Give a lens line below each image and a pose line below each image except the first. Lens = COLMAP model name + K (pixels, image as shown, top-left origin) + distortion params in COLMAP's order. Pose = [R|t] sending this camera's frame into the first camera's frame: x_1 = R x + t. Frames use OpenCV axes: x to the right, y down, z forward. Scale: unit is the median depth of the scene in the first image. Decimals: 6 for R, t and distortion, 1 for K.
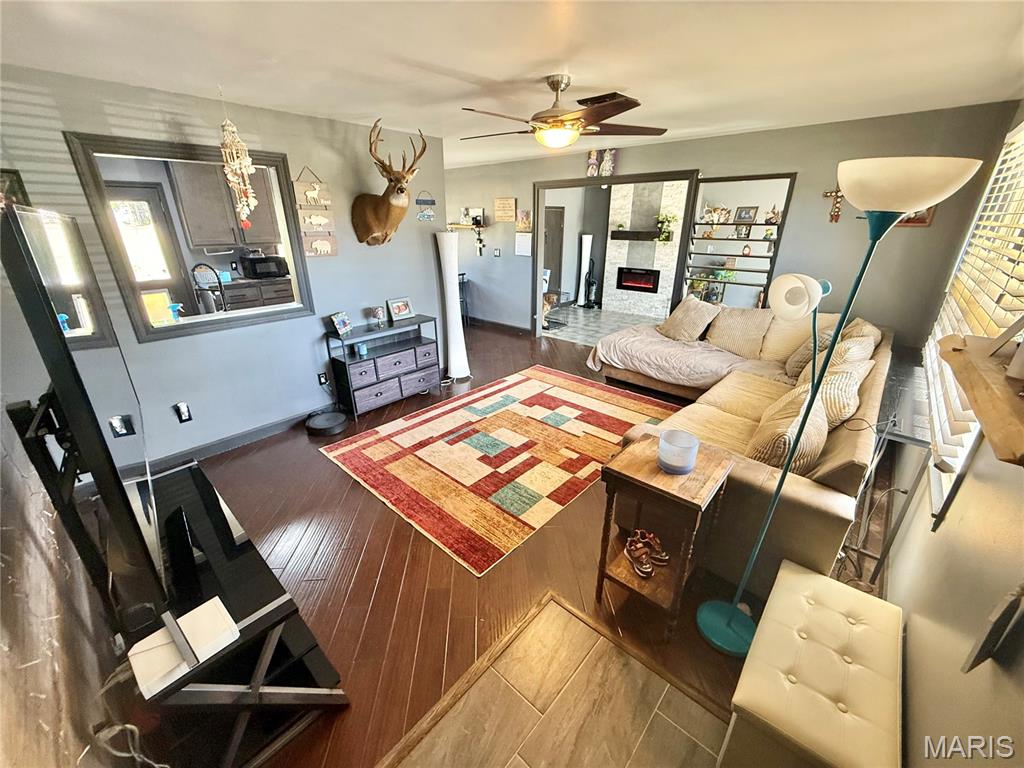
lens RADIAL K [[410.3, 0, 508.4], [0, 410.3, 383.6], [0, 0, 1]] dist [0.001601, 0.000157]
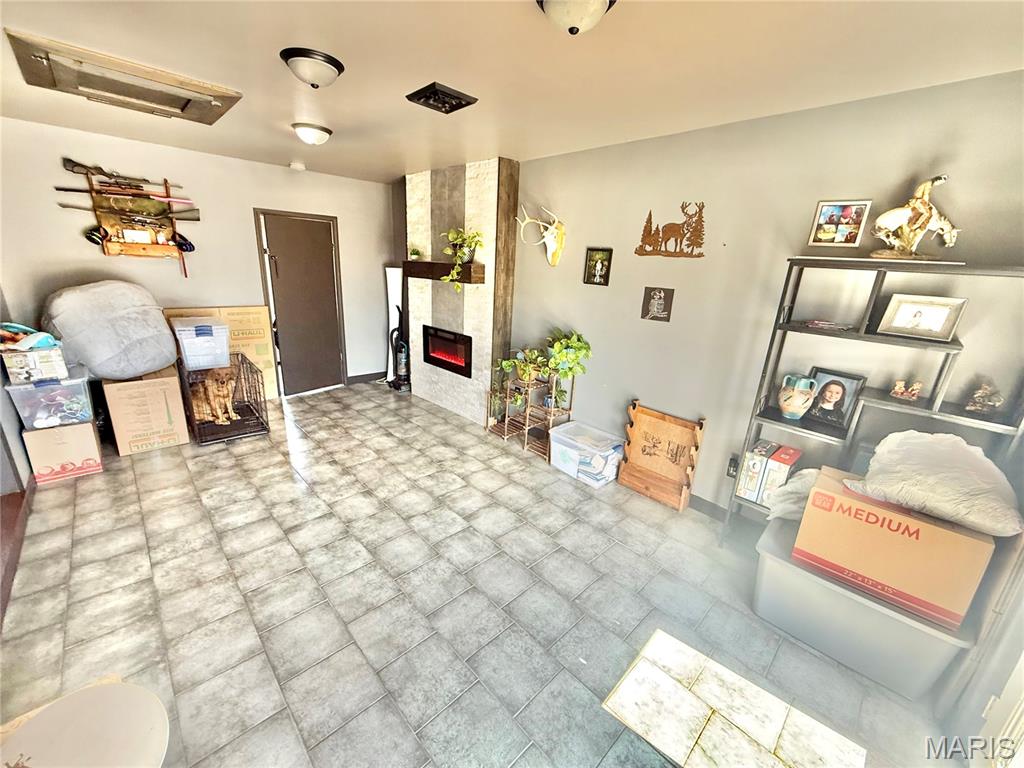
lens RADIAL K [[407.9, 0, 508.9], [0, 407.9, 385.4], [0, 0, 1]] dist [-0.001621, -0.000313]
pose [[0.996697, 0.067376, -0.045348, 0.422508], [-0.071067, 0.993809, -0.085405, -0.164035], [0.039313, 0.088346, 0.995314, 0.462266]]
